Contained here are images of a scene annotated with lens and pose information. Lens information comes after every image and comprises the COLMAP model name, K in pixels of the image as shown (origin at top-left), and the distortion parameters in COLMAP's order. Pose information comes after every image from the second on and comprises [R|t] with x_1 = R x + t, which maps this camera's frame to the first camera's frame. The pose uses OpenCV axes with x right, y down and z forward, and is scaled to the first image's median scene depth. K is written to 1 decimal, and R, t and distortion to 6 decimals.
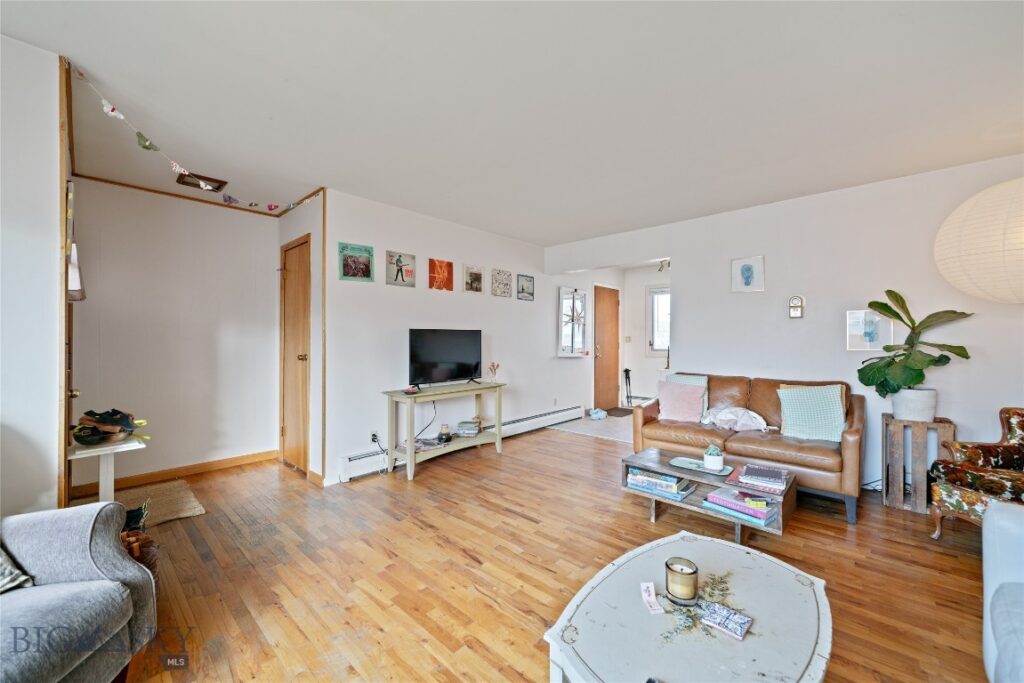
lens RADIAL K [[411.5, 0, 513.2], [0, 411.5, 340.0], [0, 0, 1]] dist [-0.001595, 0.000378]
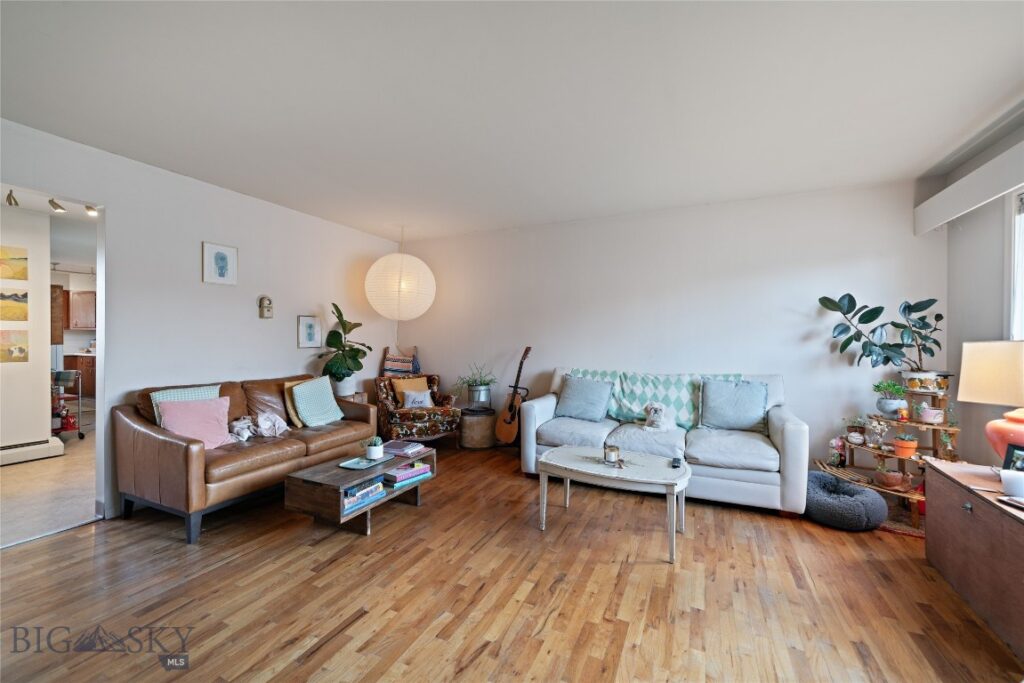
lens RADIAL K [[411.5, 0, 512.7], [0, 411.5, 340.8], [0, 0, 1]] dist [-0.001595, 0.000378]
pose [[-0.323026, -0.002195, 0.946387, -0.726081], [-0.006490, 0.999979, 0.000104, -0.001278], [-0.946368, -0.006108, -0.323034, 1.100608]]
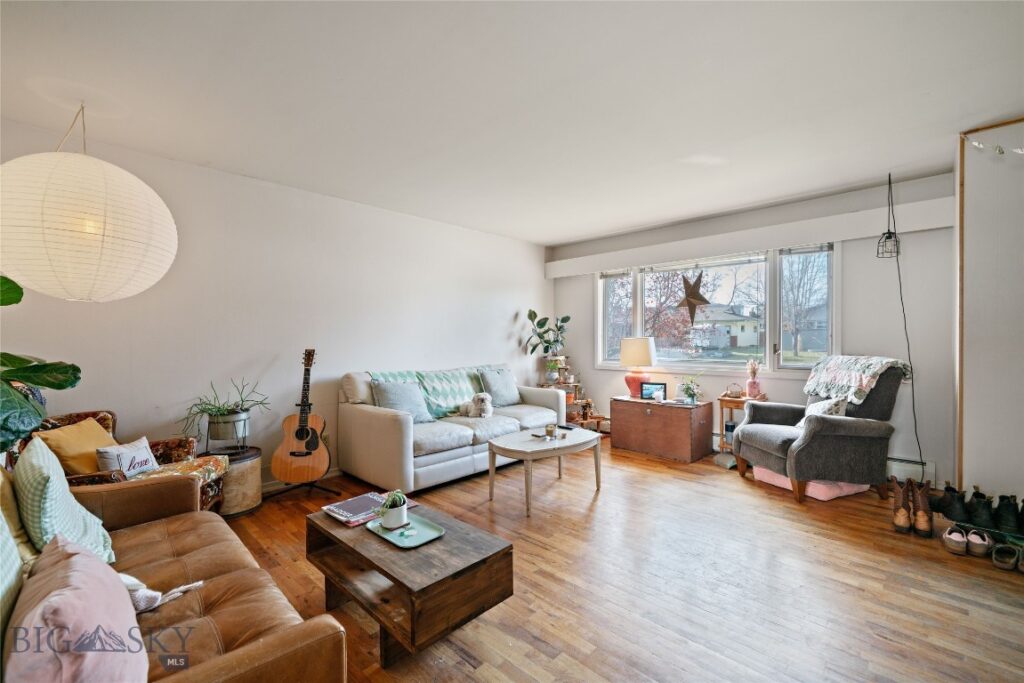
lens RADIAL K [[429.5, 0, 511.7], [0, 429.5, 343.7], [0, 0, 1]] dist [-0.001369, -0.000004]
pose [[-0.999961, 0.006485, 0.005980, 0.277328], [0.006520, 0.999962, 0.005845, 0.002241], [-0.005941, 0.005884, -0.999965, 1.863264]]
